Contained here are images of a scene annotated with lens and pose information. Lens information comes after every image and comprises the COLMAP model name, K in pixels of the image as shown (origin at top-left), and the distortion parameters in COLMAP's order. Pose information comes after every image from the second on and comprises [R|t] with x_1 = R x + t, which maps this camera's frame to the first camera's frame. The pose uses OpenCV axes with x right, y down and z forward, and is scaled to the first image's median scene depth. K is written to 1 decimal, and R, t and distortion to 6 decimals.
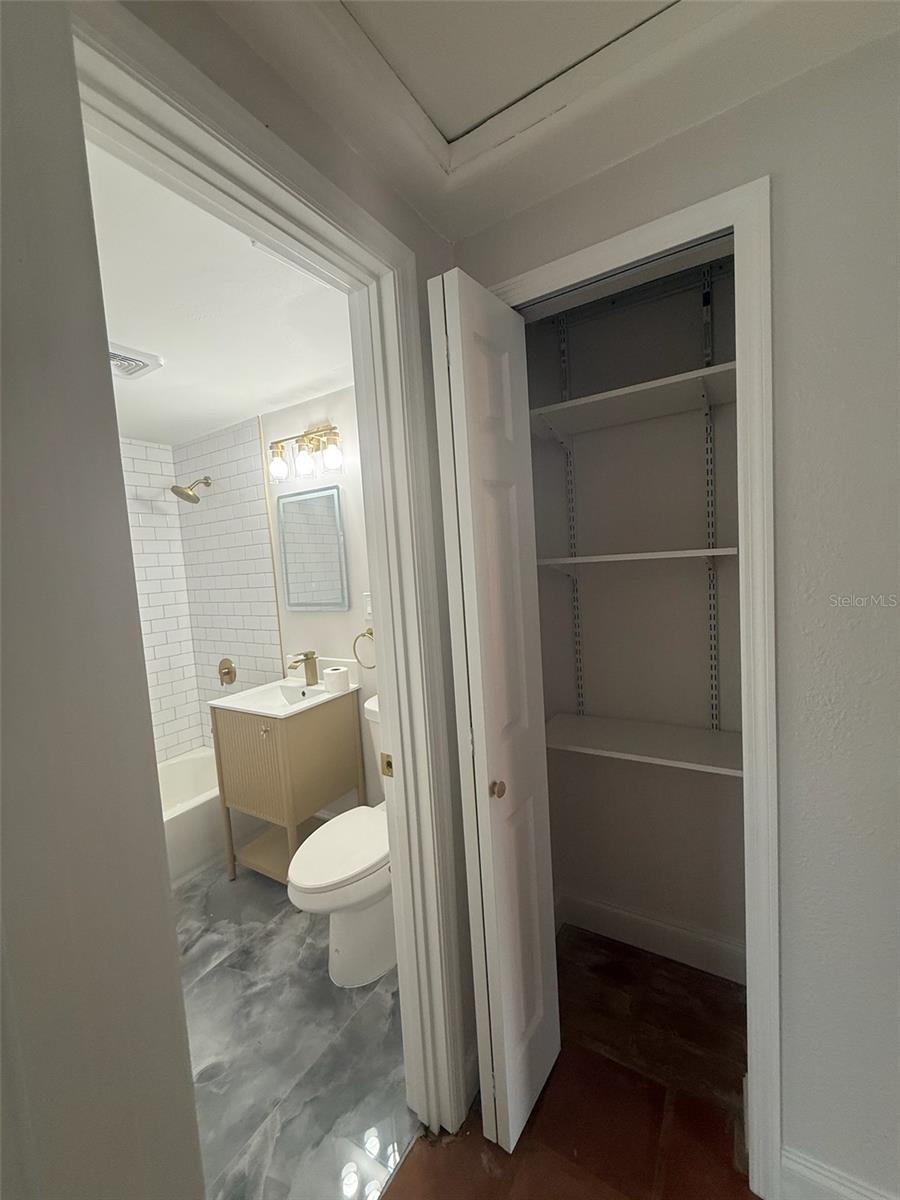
lens RADIAL K [[480.5, 0, 452.7], [0, 480.5, 595.4], [0, 0, 1]] dist [0.000120, 0.000087]
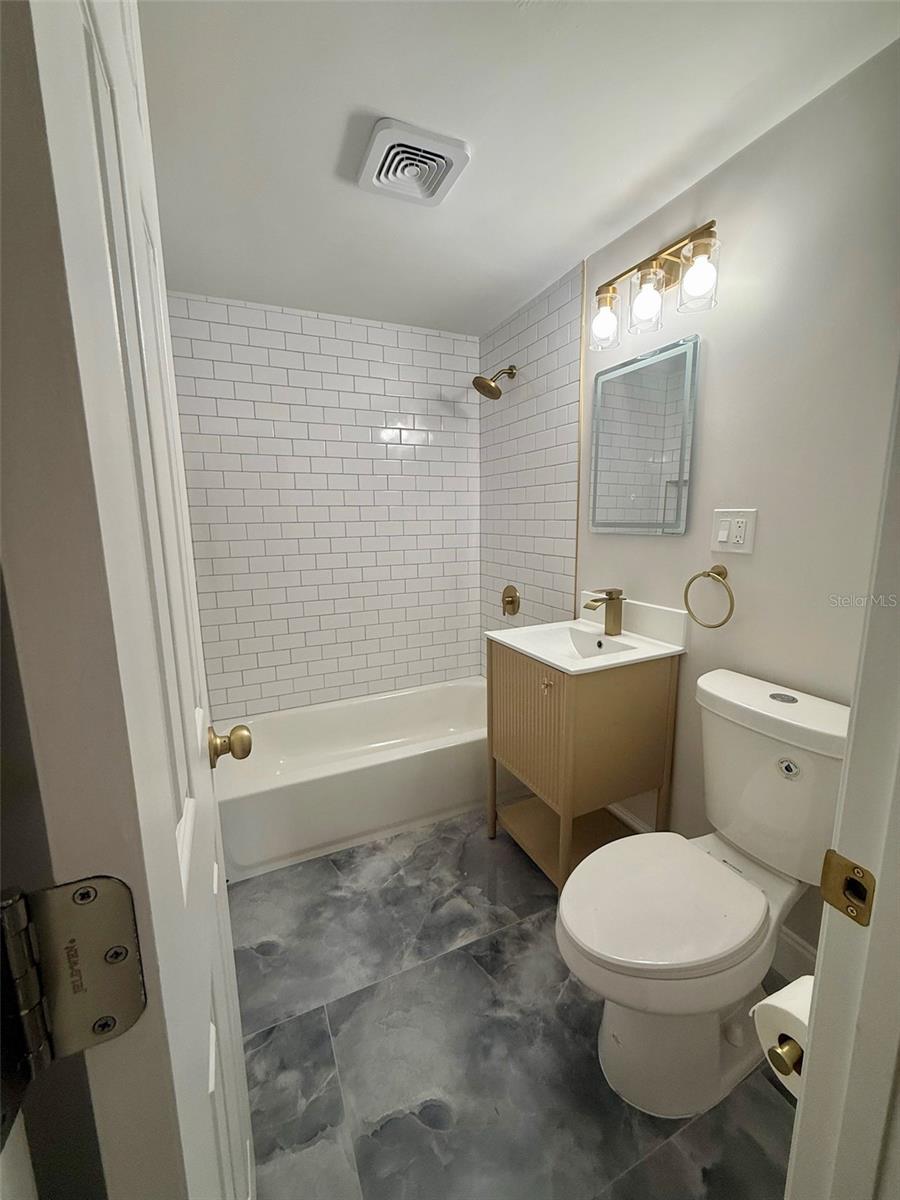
lens RADIAL K [[480.5, 0, 452.7], [0, 480.5, 595.4], [0, 0, 1]] dist [0.000120, 0.000087]
pose [[0.834931, 0.143652, -0.531276, -0.120044], [-0.082600, 0.987108, 0.137093, 0.048471], [0.544121, -0.070579, 0.836033, 0.269760]]
